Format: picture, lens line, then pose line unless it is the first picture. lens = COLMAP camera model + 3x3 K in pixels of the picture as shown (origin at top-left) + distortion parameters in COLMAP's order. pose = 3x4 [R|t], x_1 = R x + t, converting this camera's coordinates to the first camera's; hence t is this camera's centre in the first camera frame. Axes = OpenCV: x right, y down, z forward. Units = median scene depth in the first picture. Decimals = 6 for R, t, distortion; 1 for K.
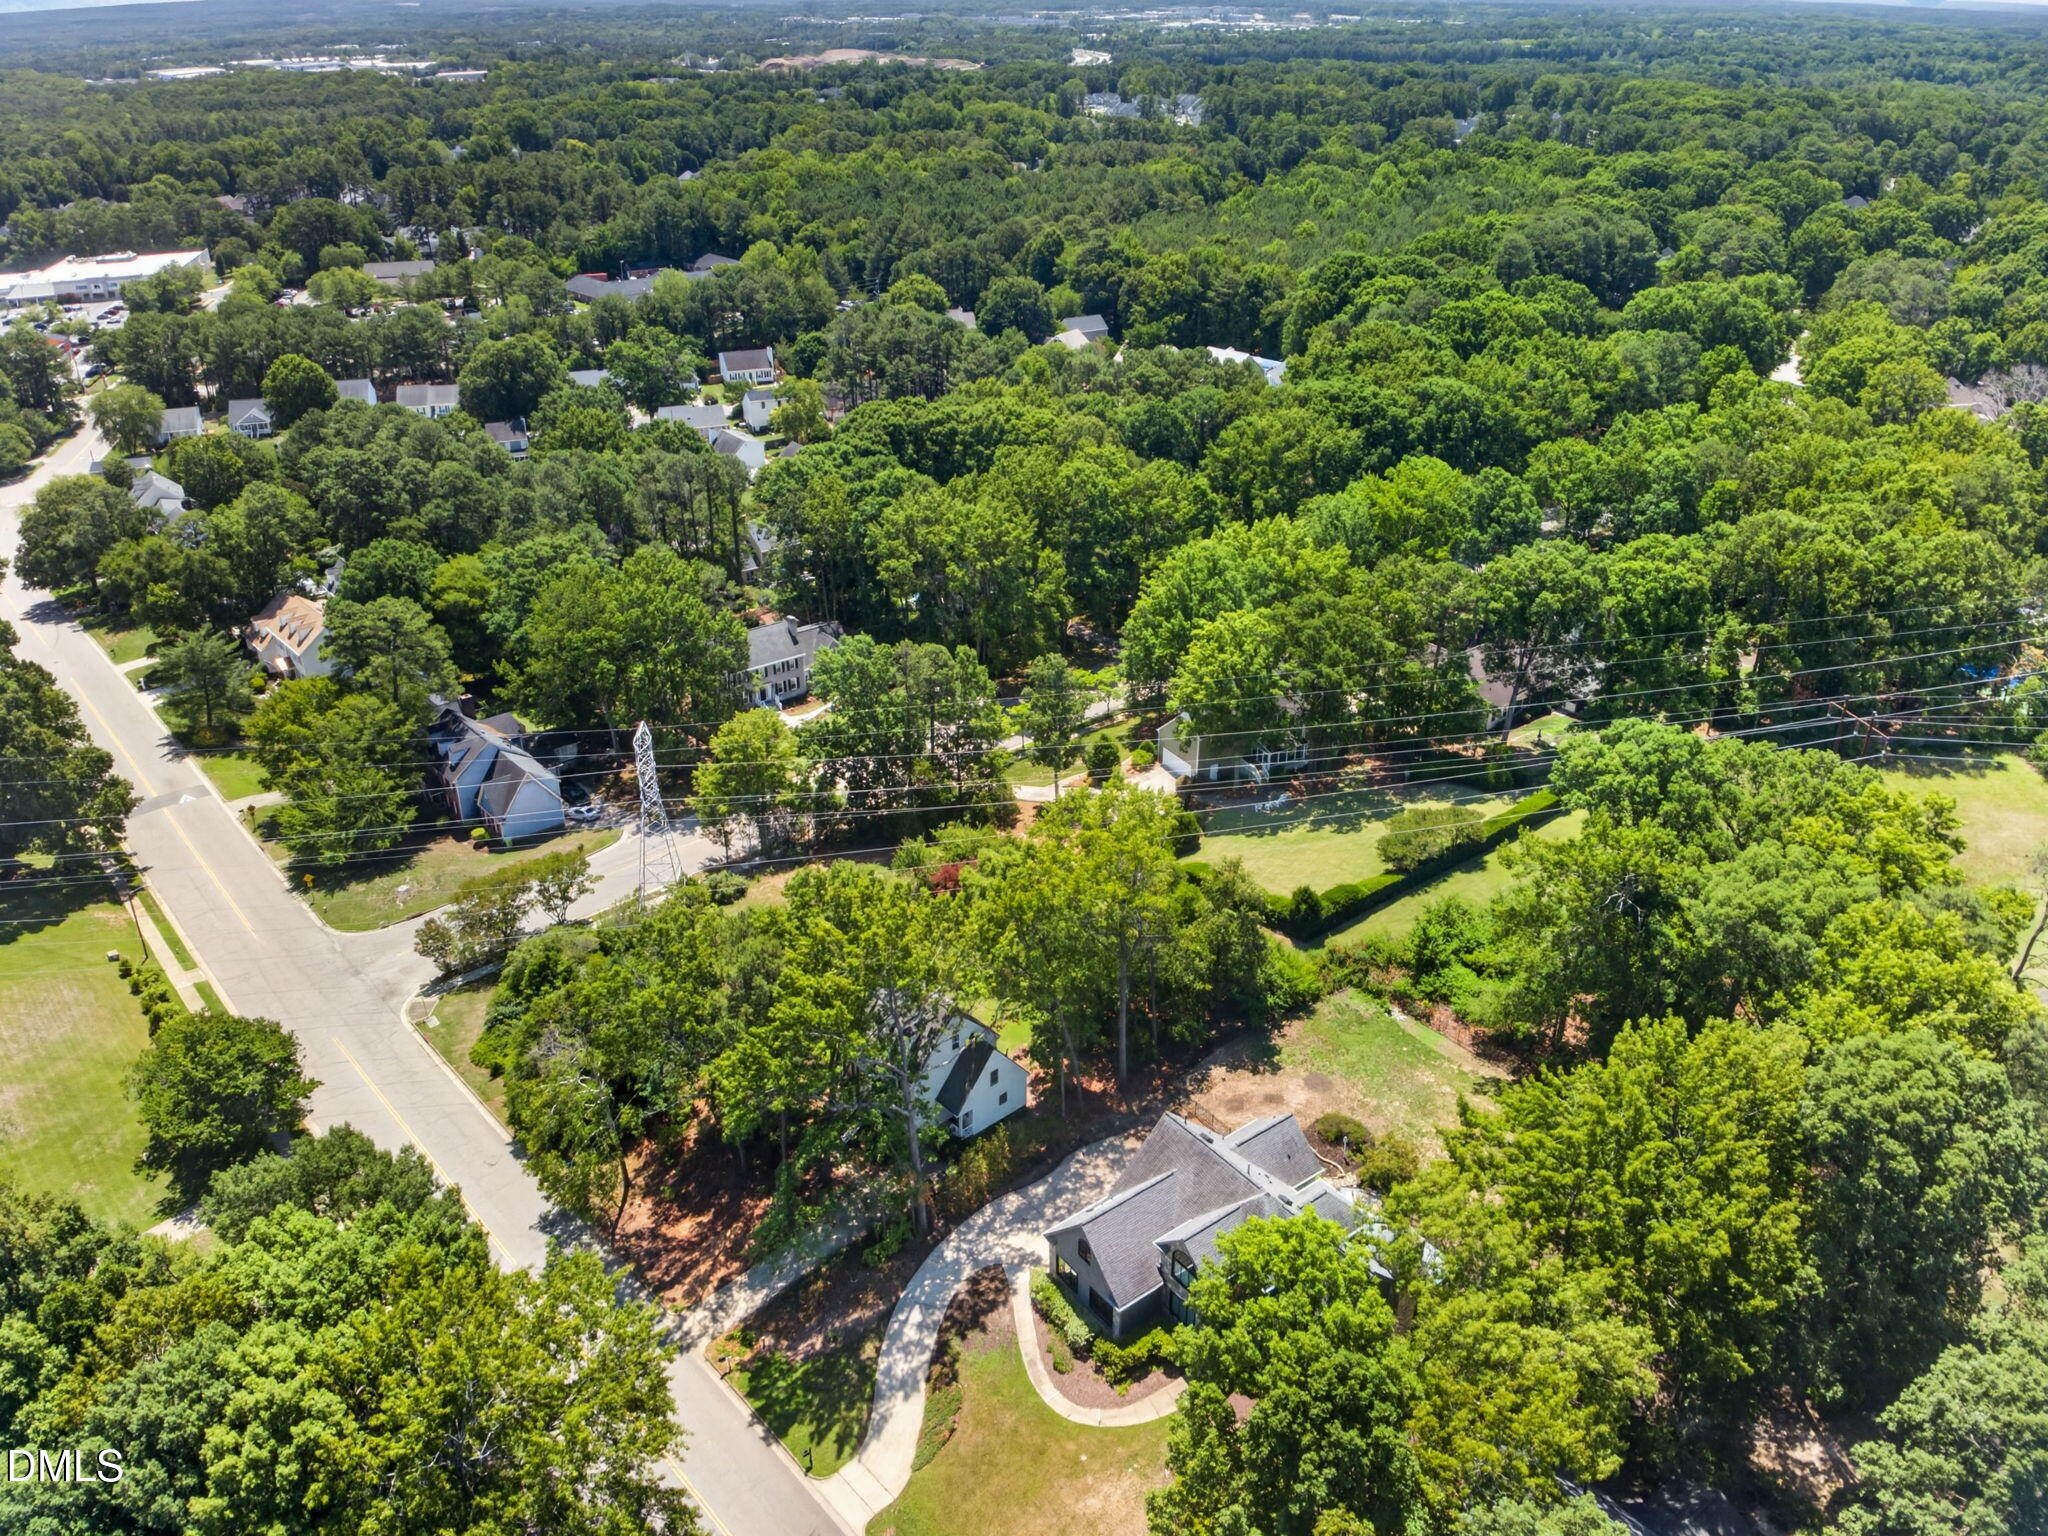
lens RADIAL K [[1552.7, 0, 1011.5], [0, 1552.7, 762.2], [0, 0, 1]] dist [0.051404, -0.109069]
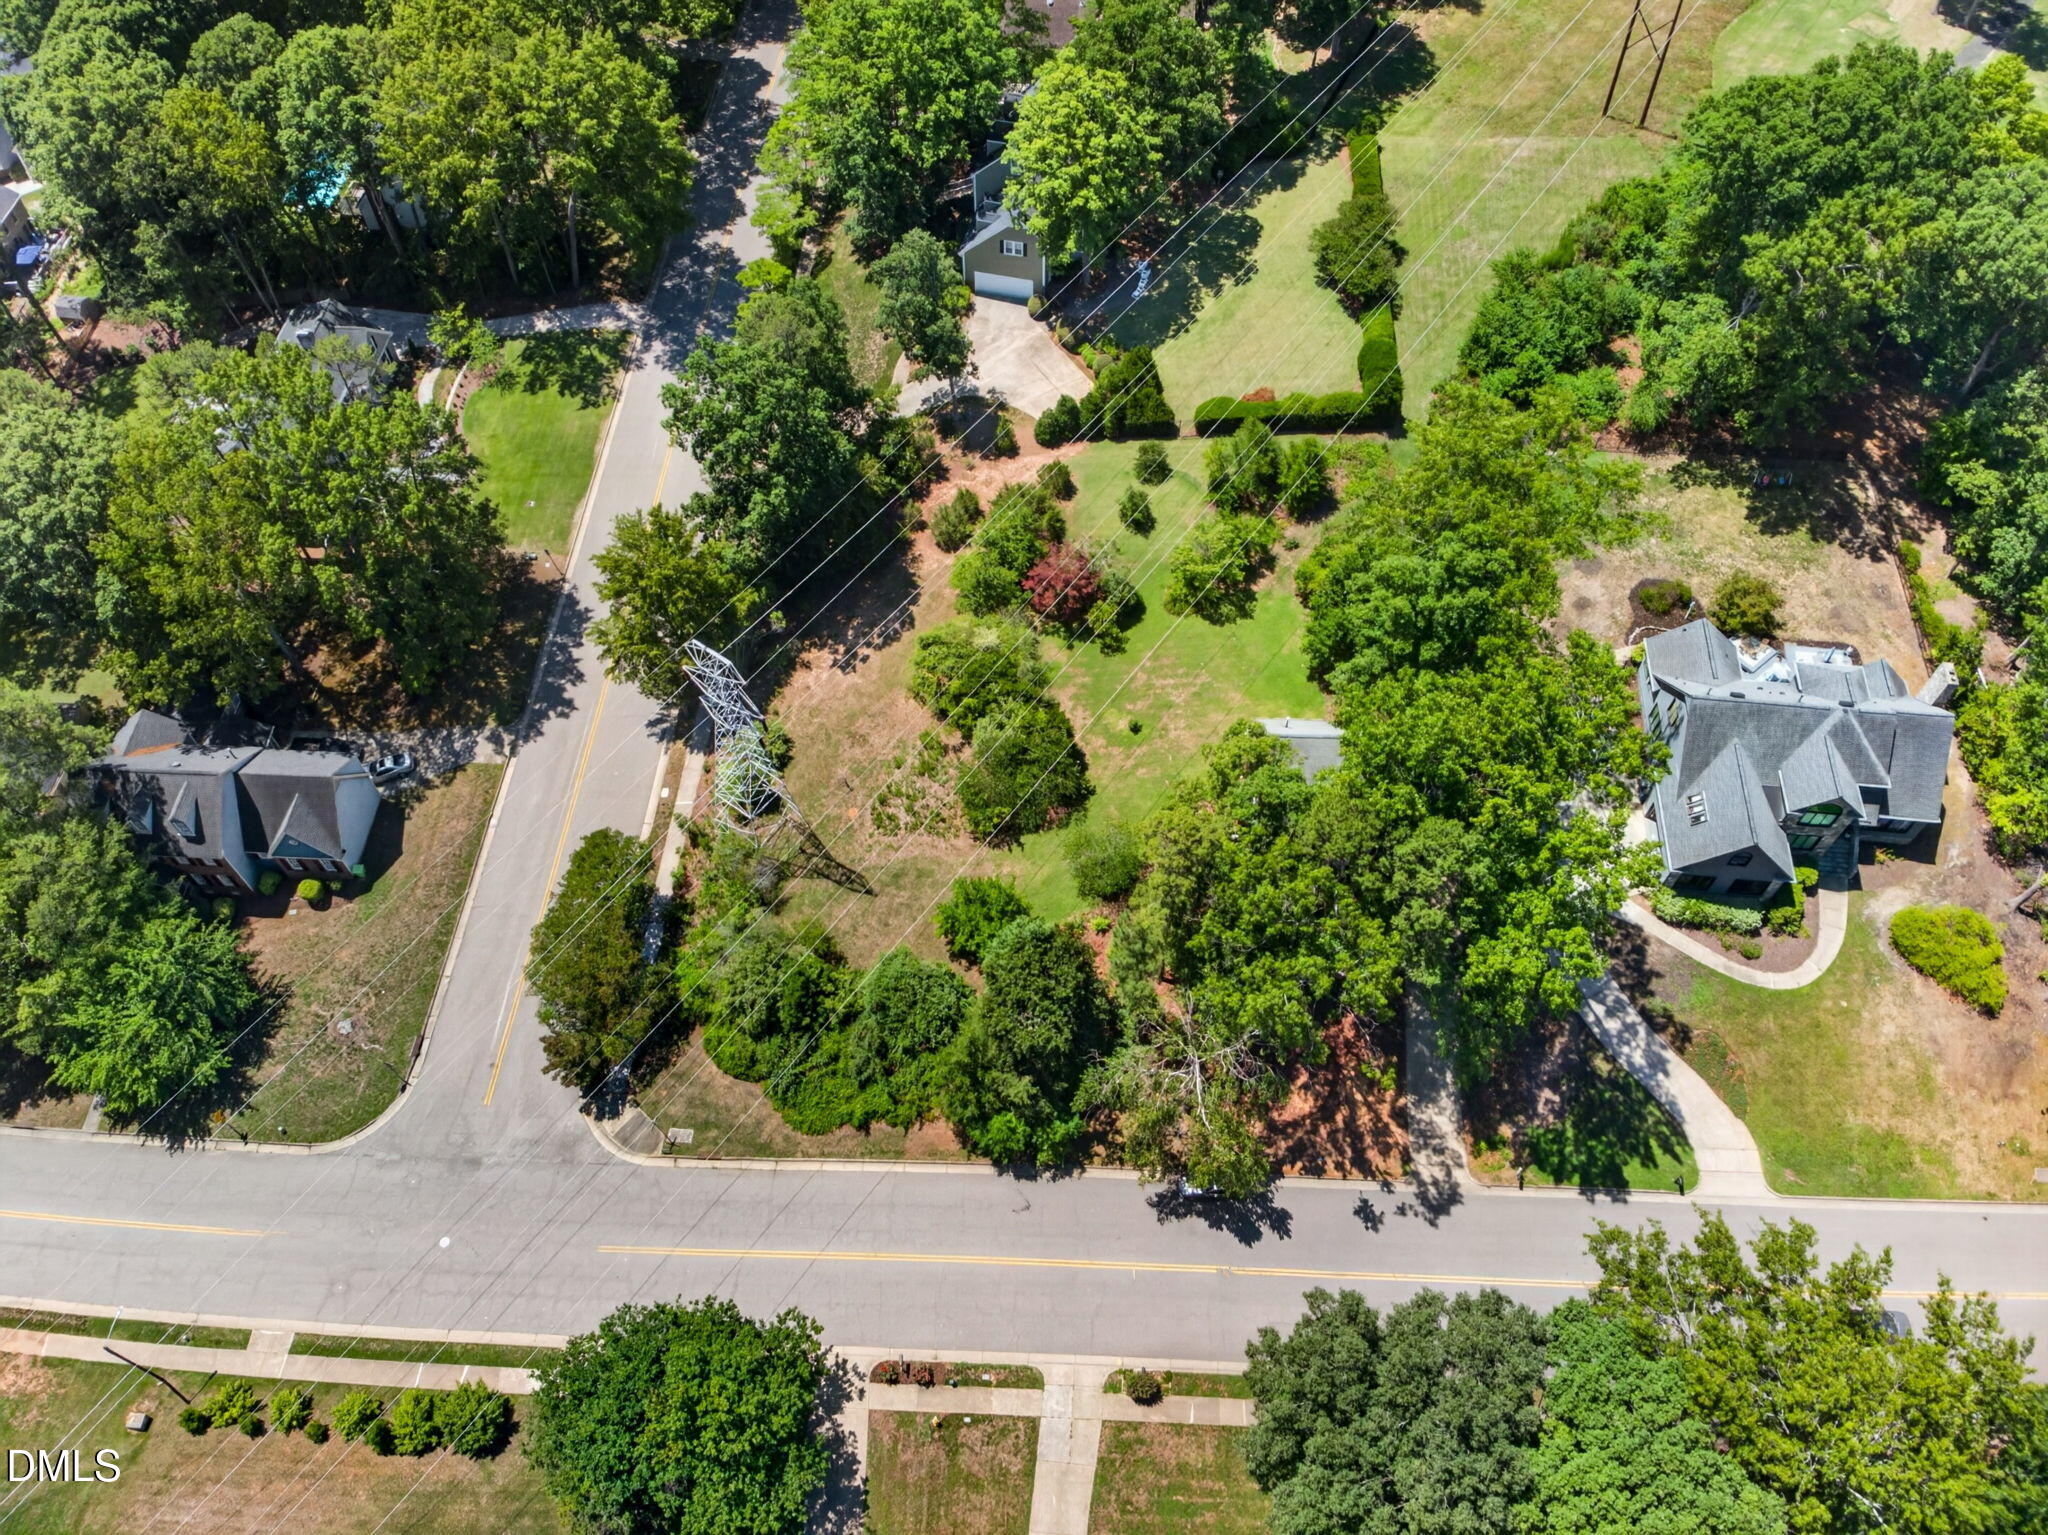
lens RADIAL K [[1552.7, 0, 1032.2], [0, 1552.7, 761.3], [0, 0, 1]] dist [0.051404, -0.109069]
pose [[0.682293, -0.605138, 0.410224, -0.621511], [0.334227, 0.757240, 0.561142, -0.440303], [-0.650206, -0.245755, 0.718913, 0.567964]]
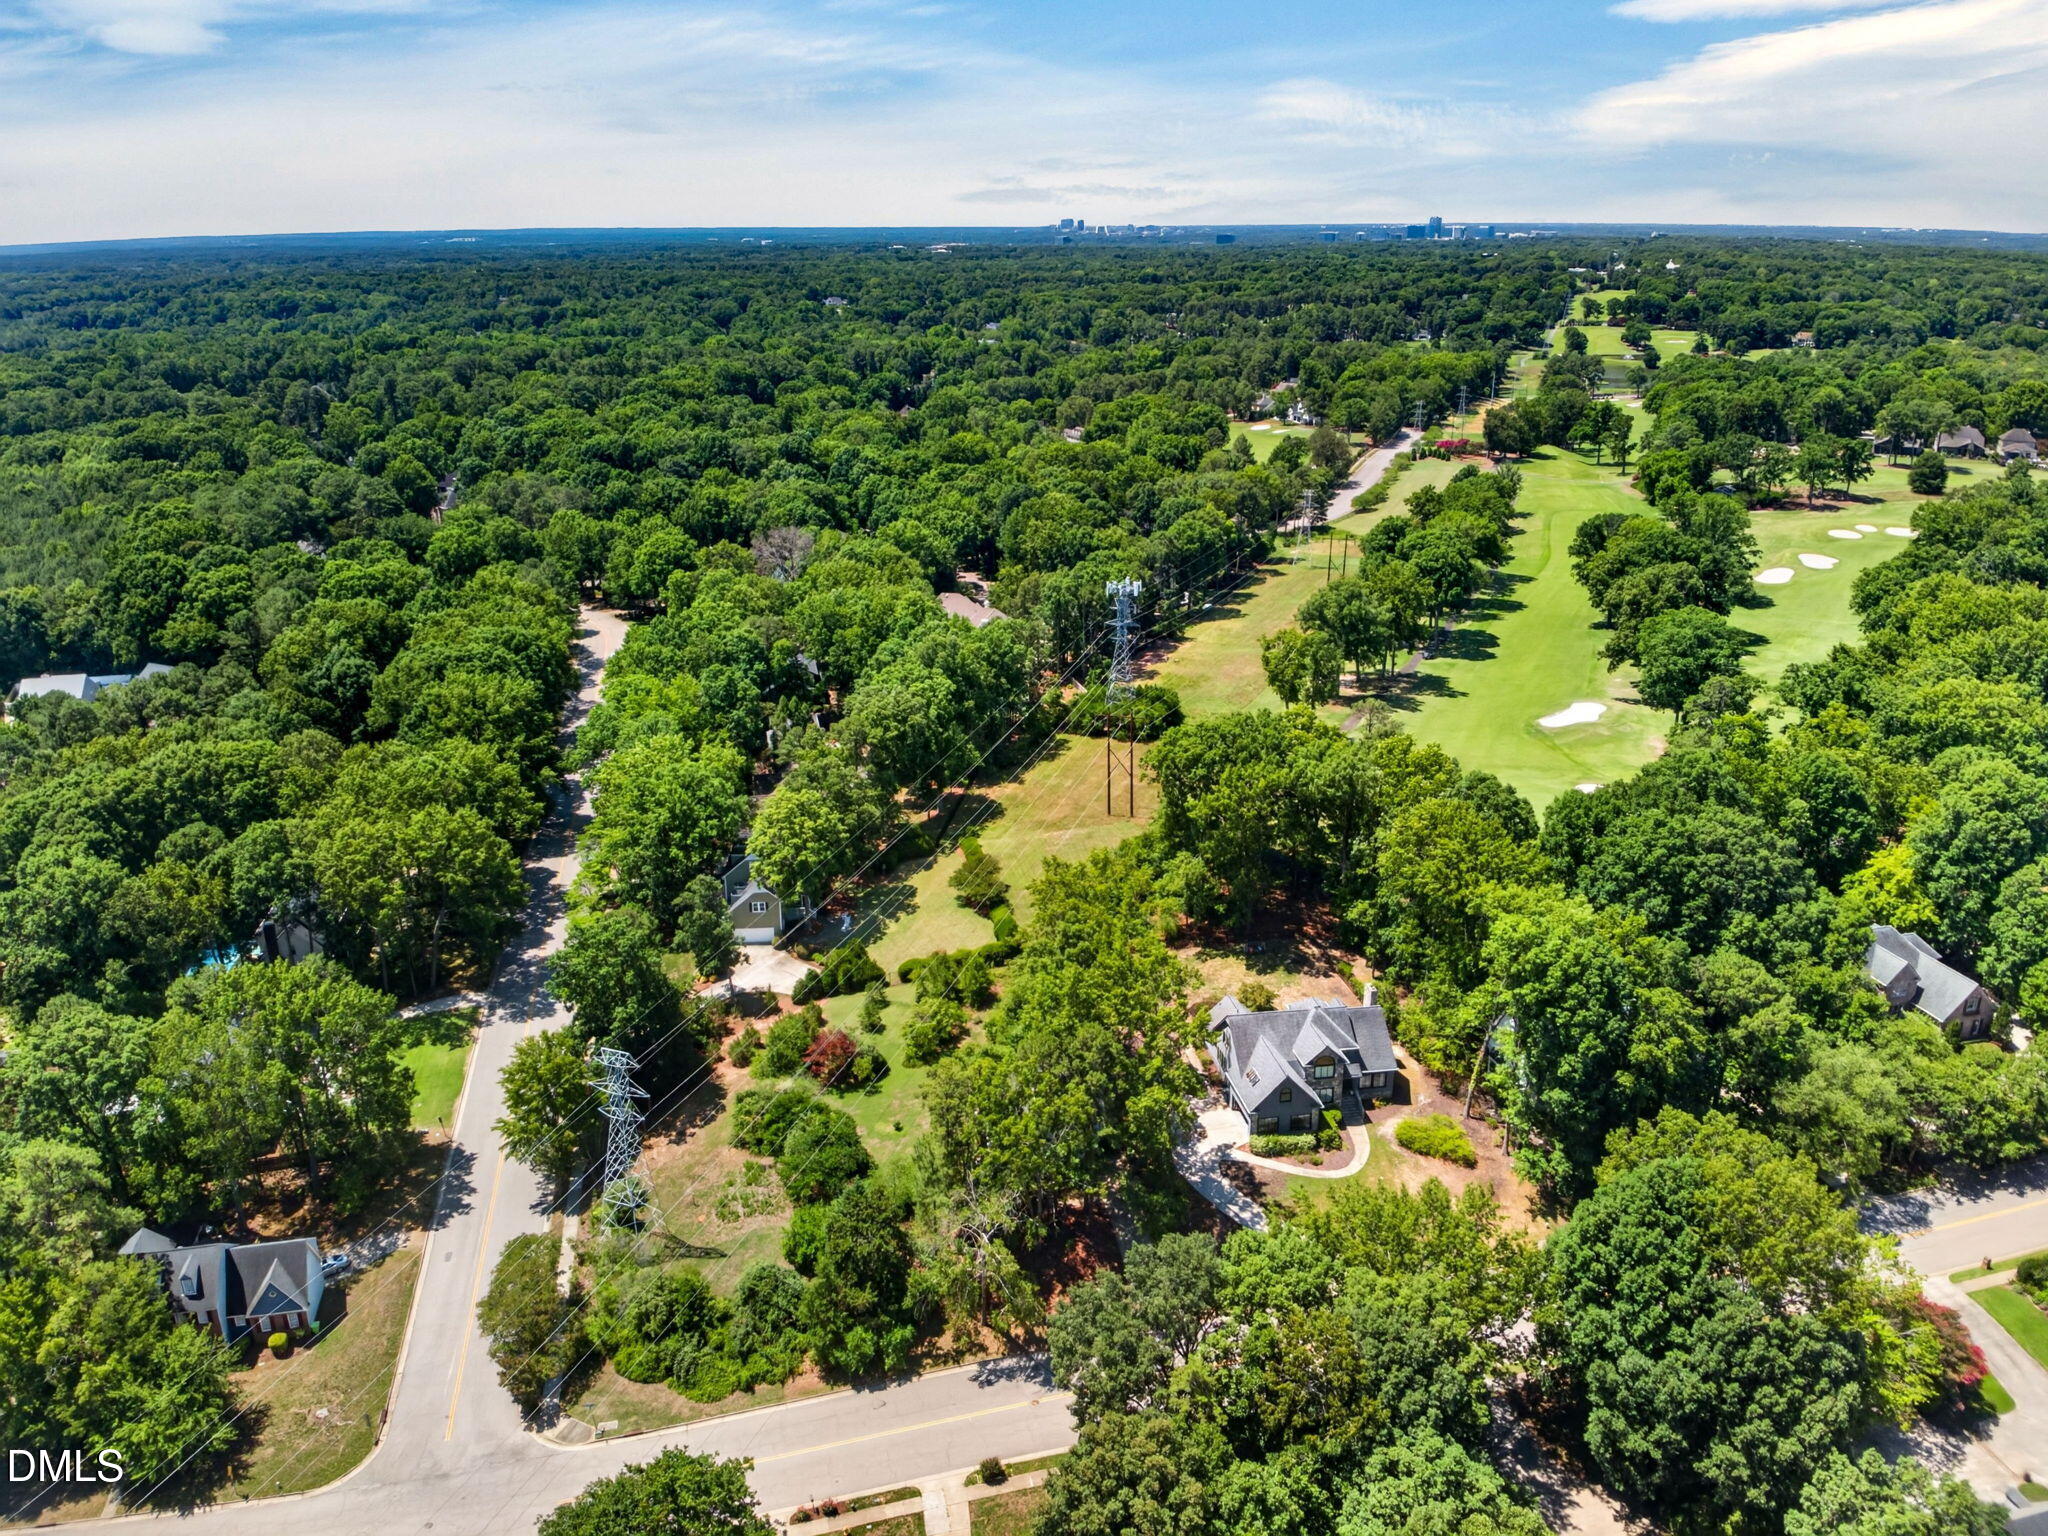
lens RADIAL K [[1552.7, 0, 1031.7], [0, 1552.7, 753.5], [0, 0, 1]] dist [0.051404, -0.109069]
pose [[0.456035, -0.295559, 0.839451, -1.275732], [0.409146, 0.907280, 0.097171, -0.261017], [-0.790337, 0.299144, 0.534678, 0.234900]]
